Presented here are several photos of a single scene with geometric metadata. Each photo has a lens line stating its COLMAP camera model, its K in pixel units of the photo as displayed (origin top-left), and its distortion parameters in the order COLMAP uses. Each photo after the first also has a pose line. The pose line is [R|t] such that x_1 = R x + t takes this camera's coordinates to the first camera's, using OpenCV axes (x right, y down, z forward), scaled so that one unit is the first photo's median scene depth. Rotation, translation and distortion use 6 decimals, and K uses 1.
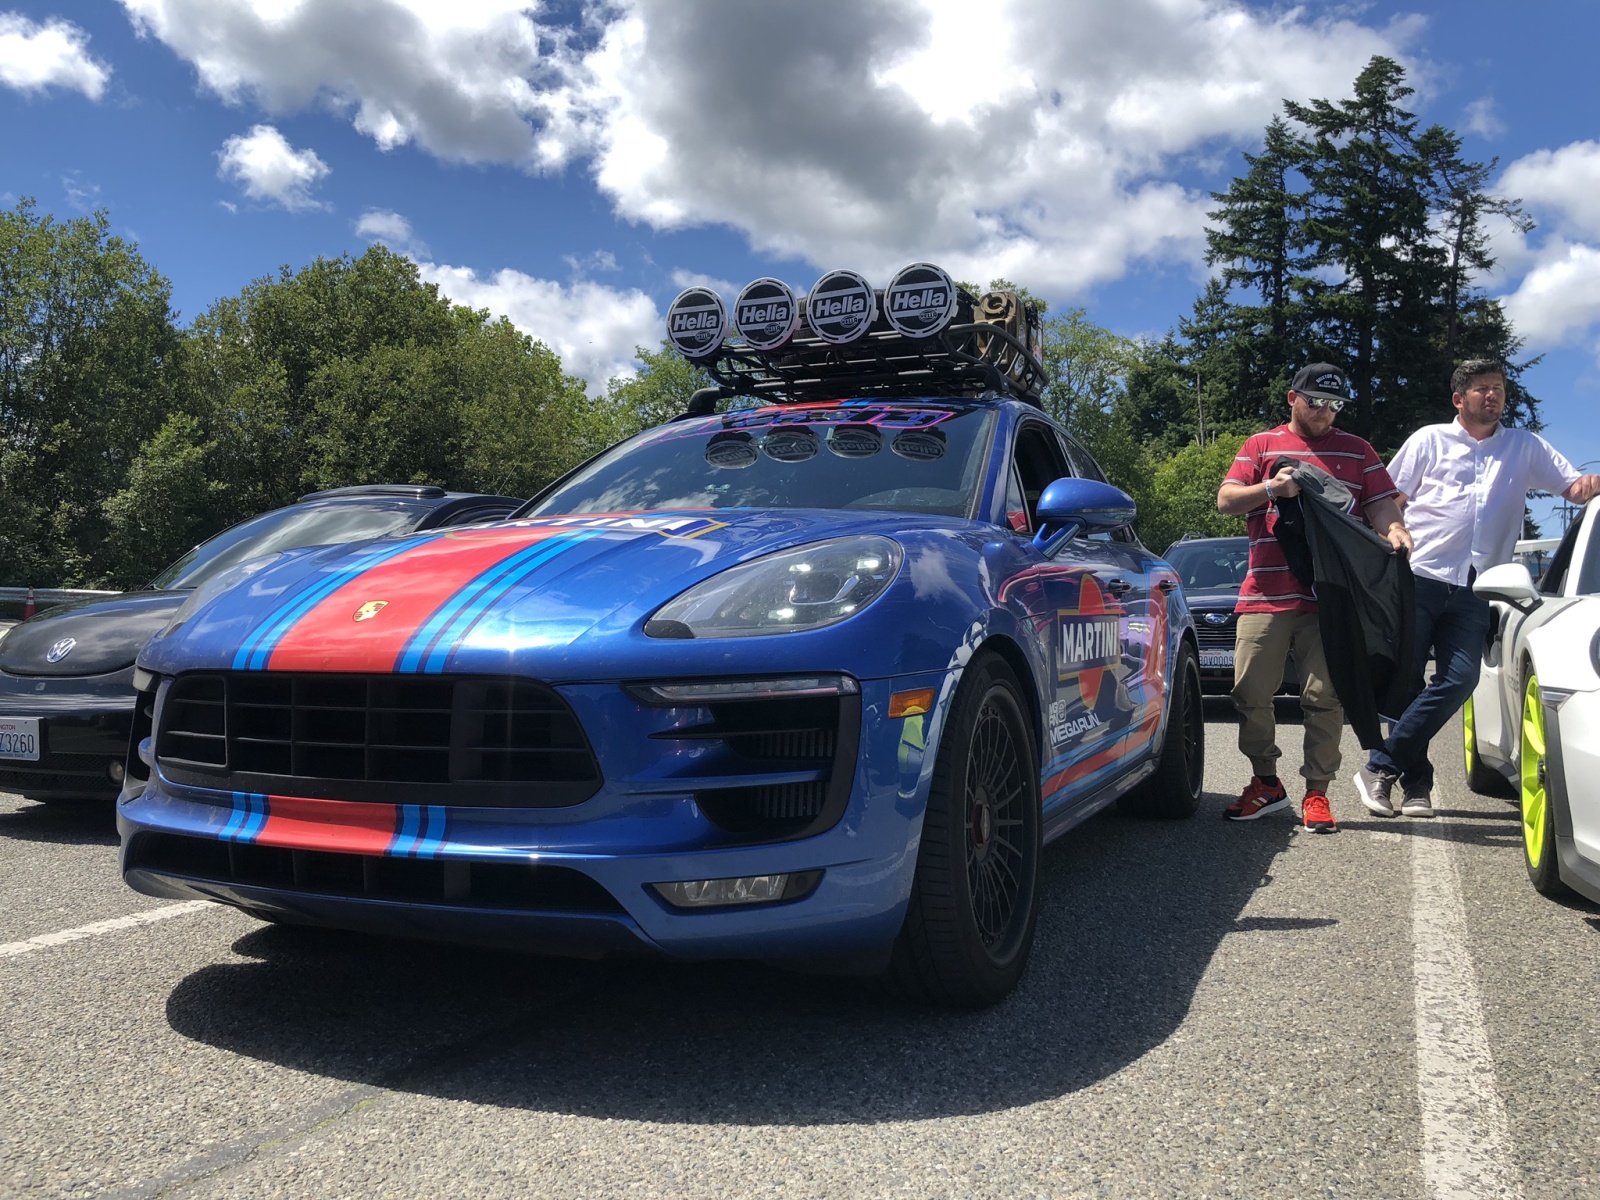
lens RADIAL K [[1269.9, 0, 811.5], [0, 1269.9, 607.7], [0, 0, 1]] dist [0.042441, -0.045933]
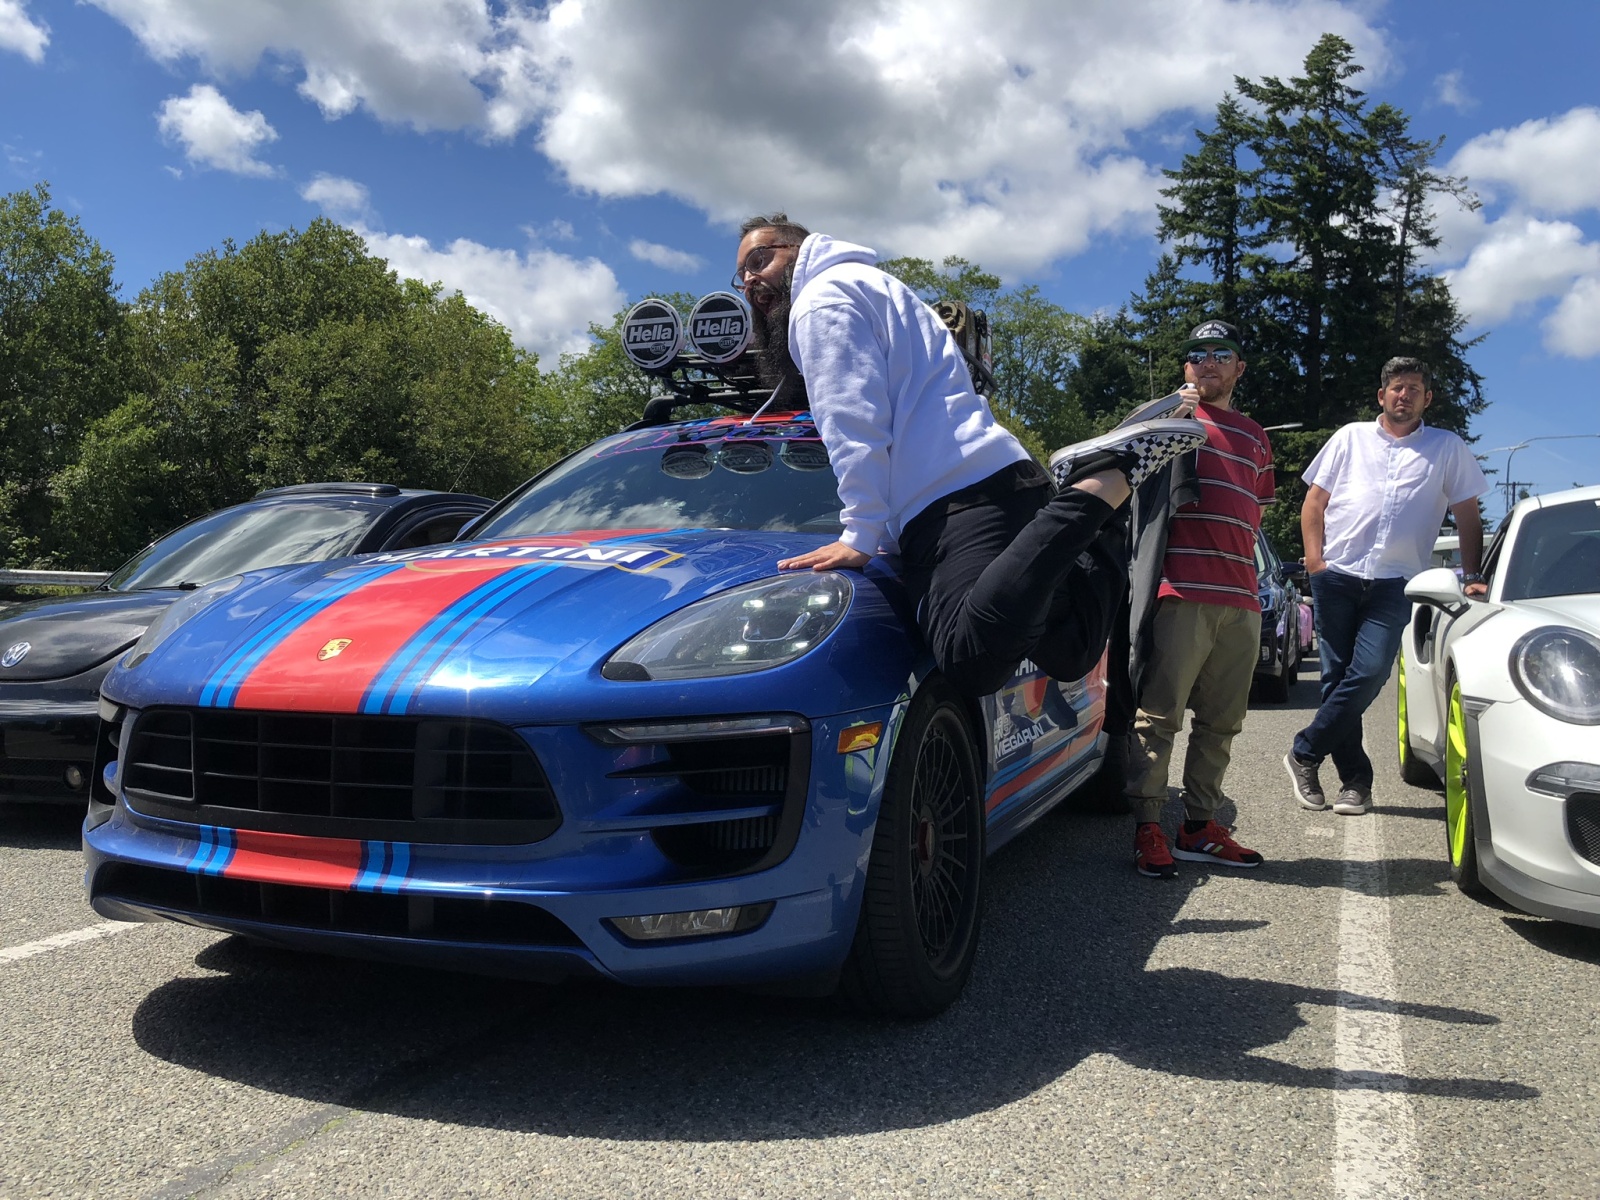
lens RADIAL K [[1277.3, 0, 800.0], [0, 1277.3, 600.0], [0, 0, 1]] dist [0.018271, -0.005070]
pose [[0.999644, -0.001973, 0.026611, 0.001665], [0.001524, 0.999856, 0.016906, -0.028139], [-0.026641, -0.016860, 0.999503, -0.023417]]
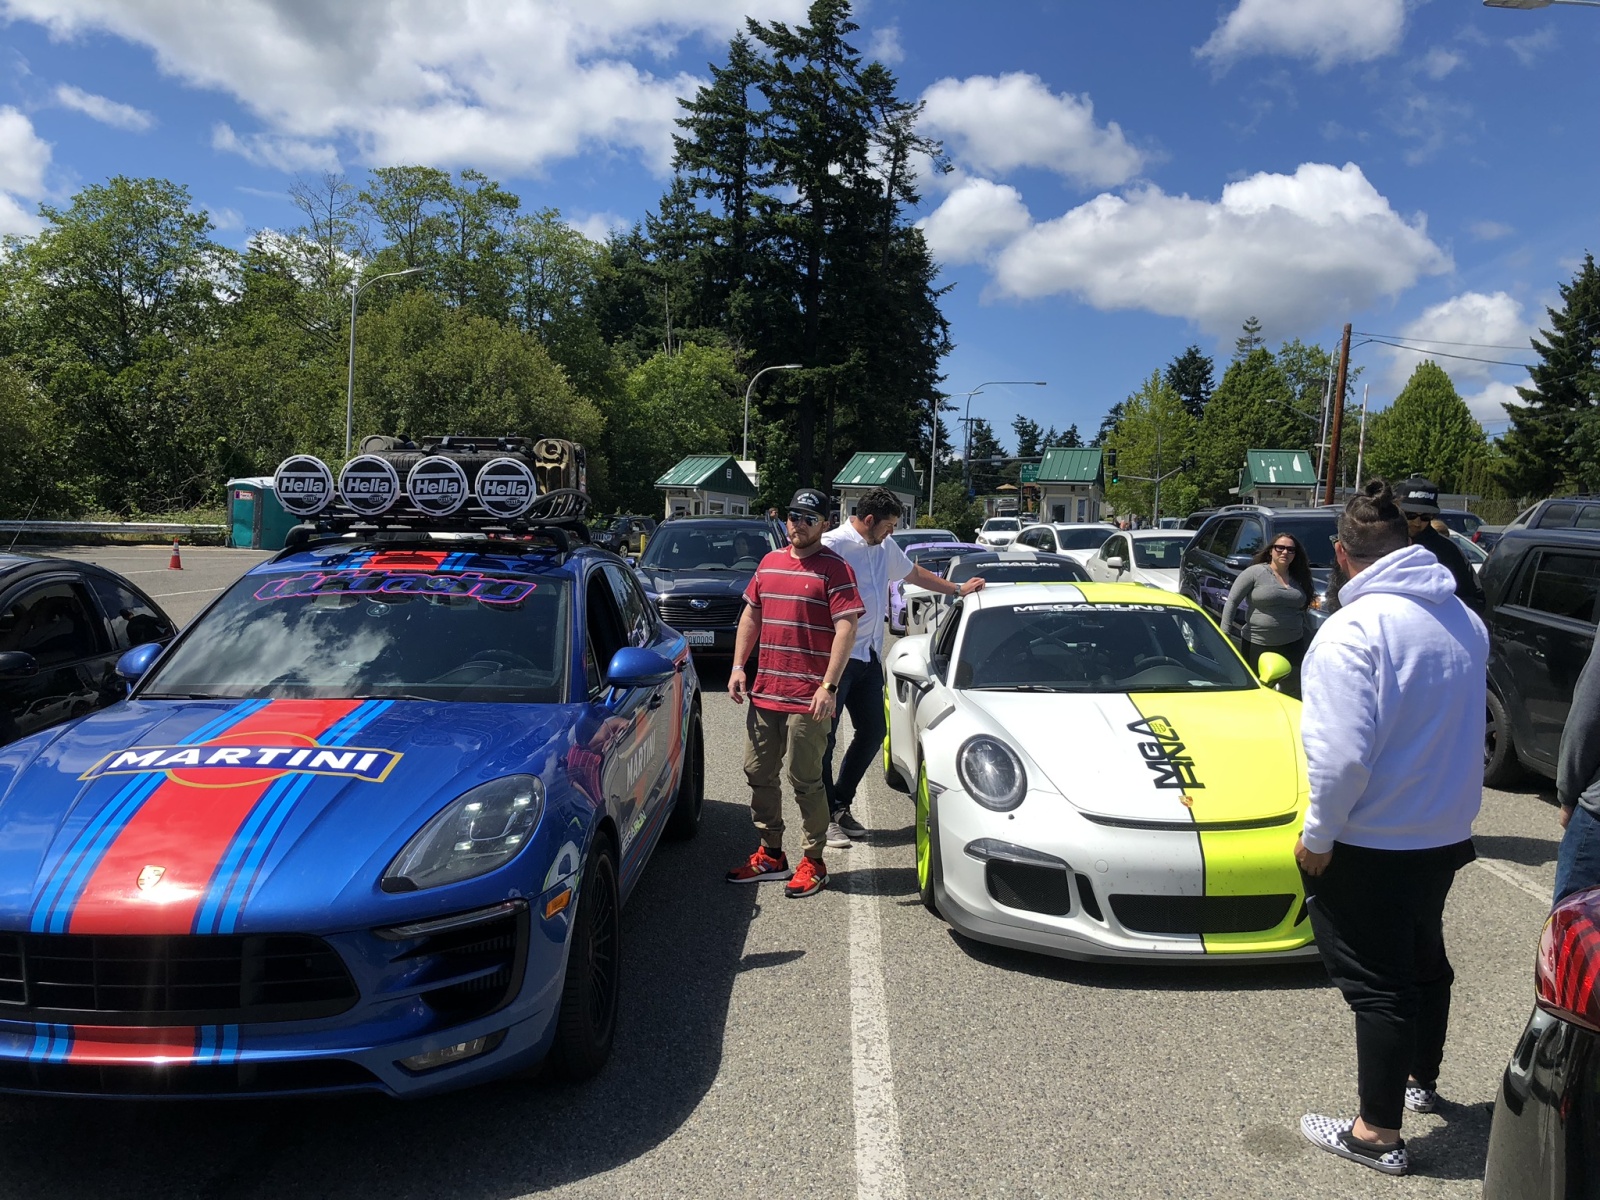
lens RADIAL K [[1311.2, 0, 800.0], [0, 1311.2, 600.0], [0, 0, 1]] dist [0.053842, -0.082763]
pose [[0.918879, -0.020286, 0.394017, -0.148469], [-0.021671, 0.994575, 0.101744, -0.250816], [-0.393943, -0.102029, 0.913454, -0.280022]]
